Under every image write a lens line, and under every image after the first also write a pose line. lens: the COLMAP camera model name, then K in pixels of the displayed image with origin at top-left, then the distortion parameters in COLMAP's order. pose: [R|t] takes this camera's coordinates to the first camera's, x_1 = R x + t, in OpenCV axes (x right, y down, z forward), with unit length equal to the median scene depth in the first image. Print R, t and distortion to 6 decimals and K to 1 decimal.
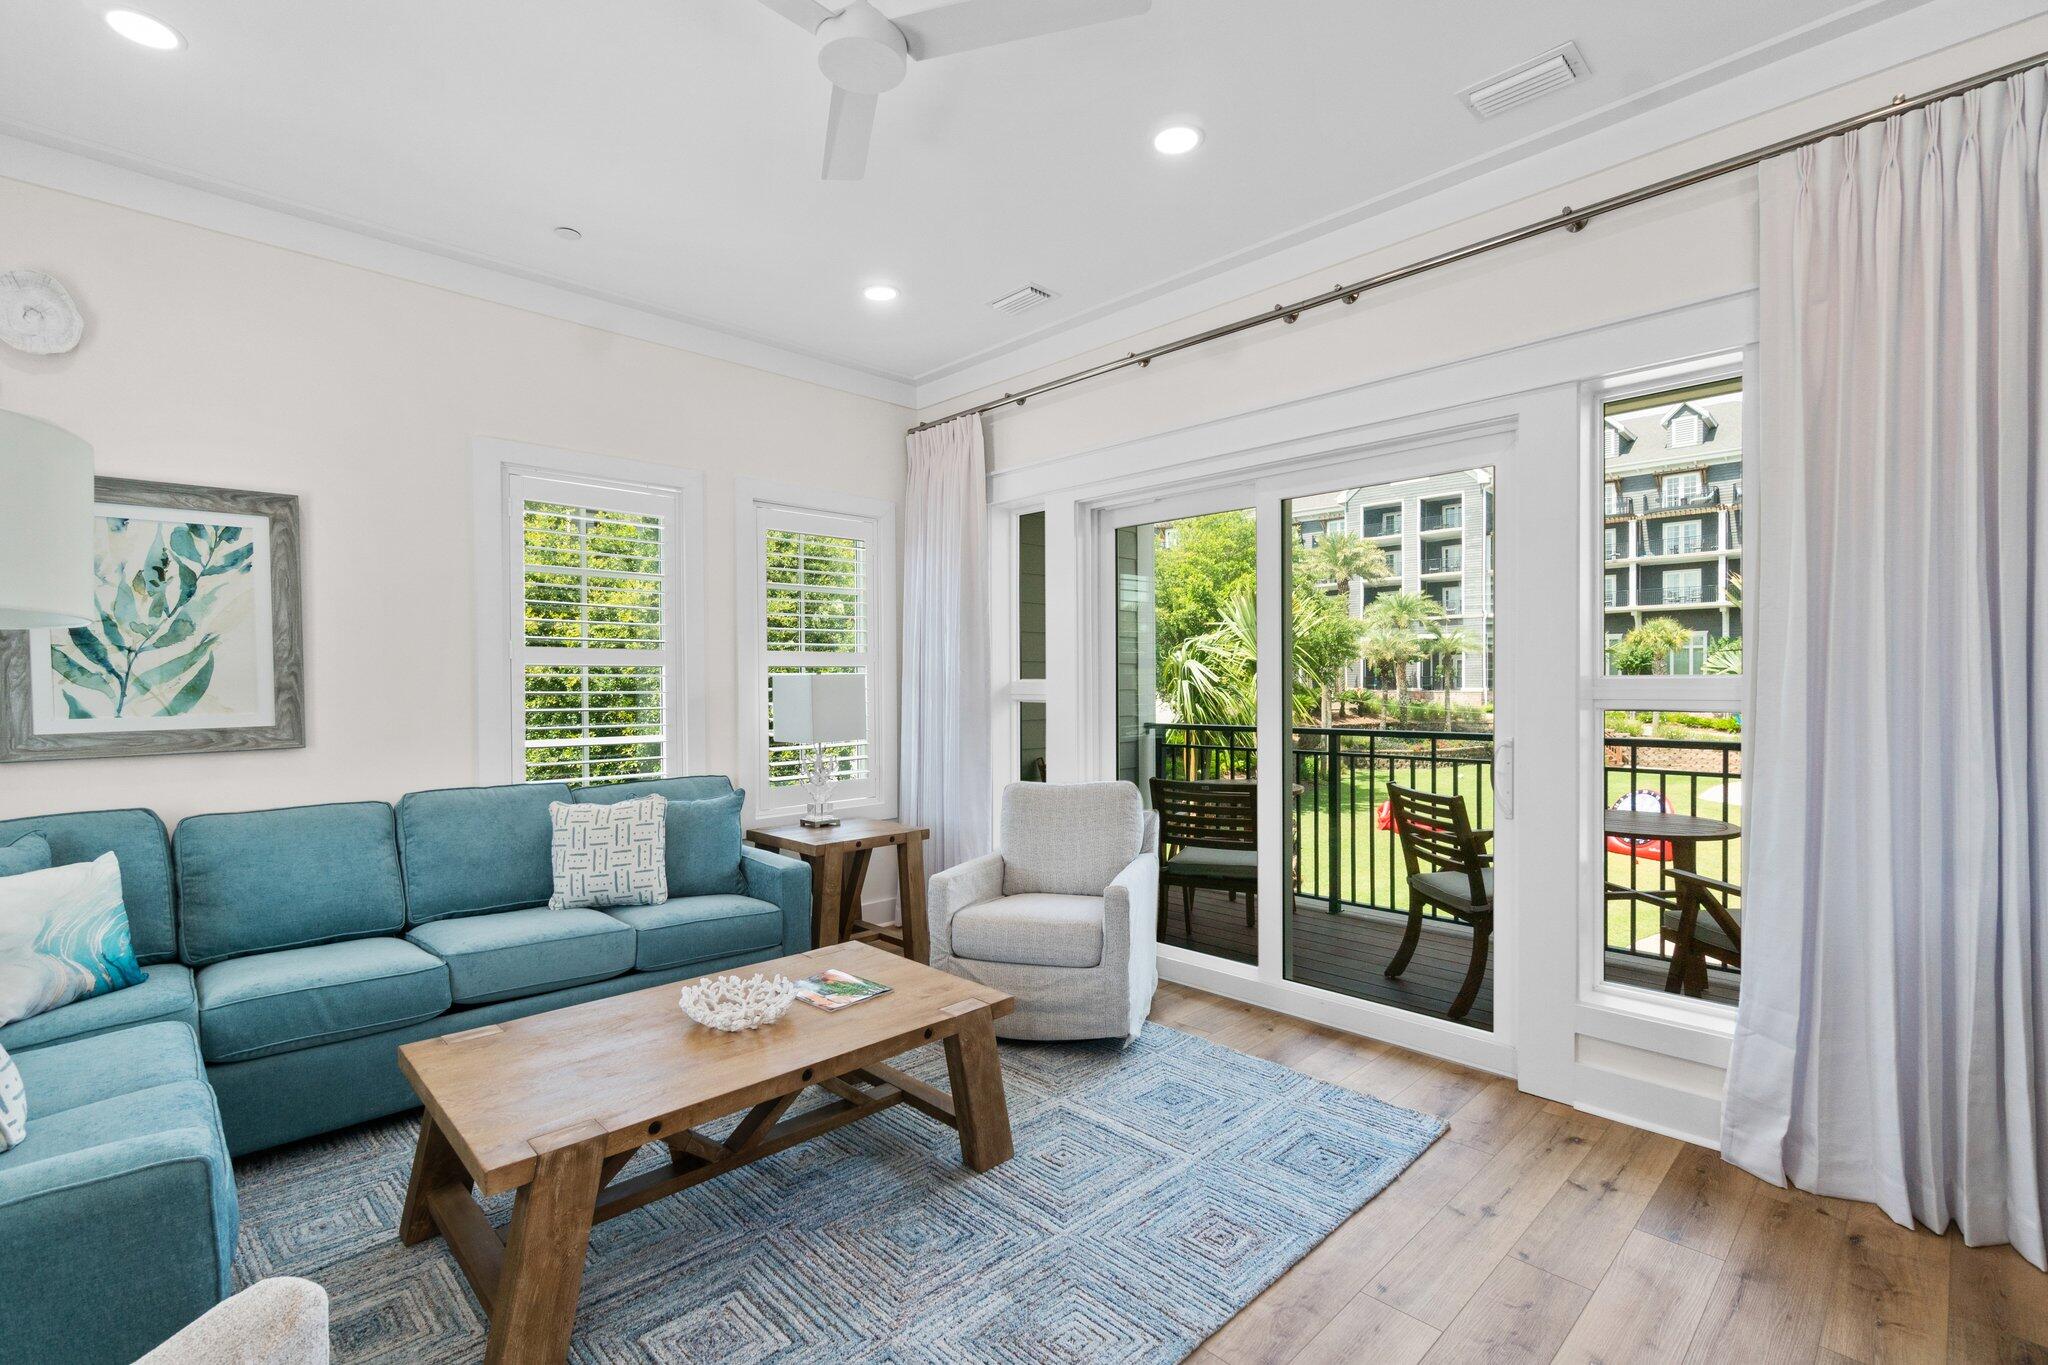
lens RADIAL K [[906.7, 0, 1017.2], [0, 906.7, 692.2], [0, 0, 1]] dist [0.000347, 0.000389]
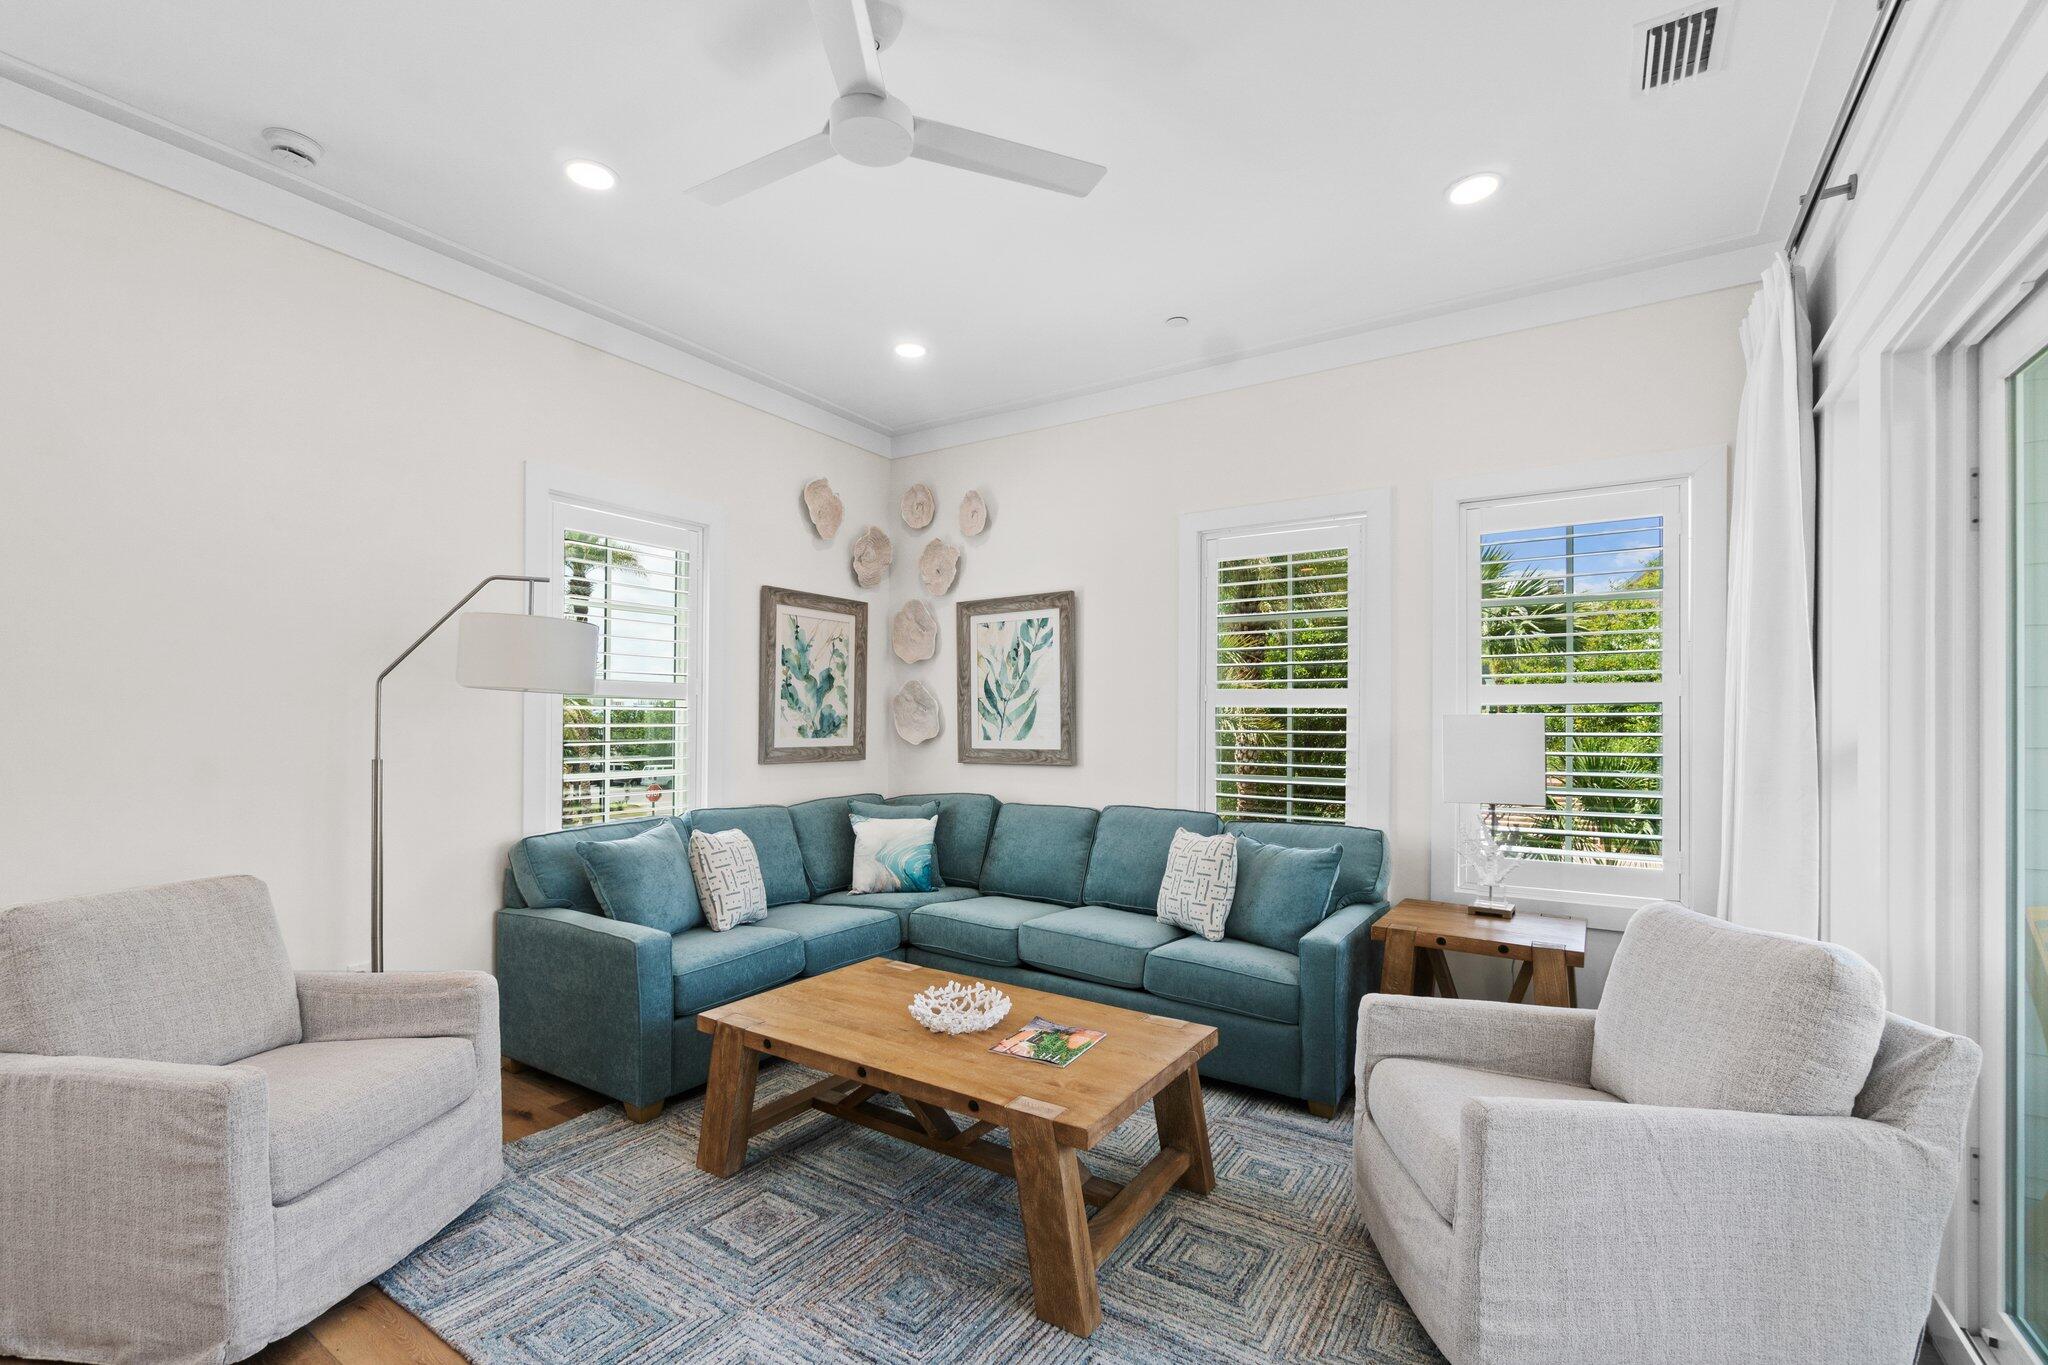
lens RADIAL K [[894.2, 0, 1020.3], [0, 894.2, 713.1], [0, 0, 1]] dist [-0.001126, 0.000084]
pose [[0.224913, -0.001171, -0.974378, 0.602664], [-0.020671, 0.999769, -0.005972, -0.012453], [0.974160, 0.021484, 0.224837, 0.633147]]
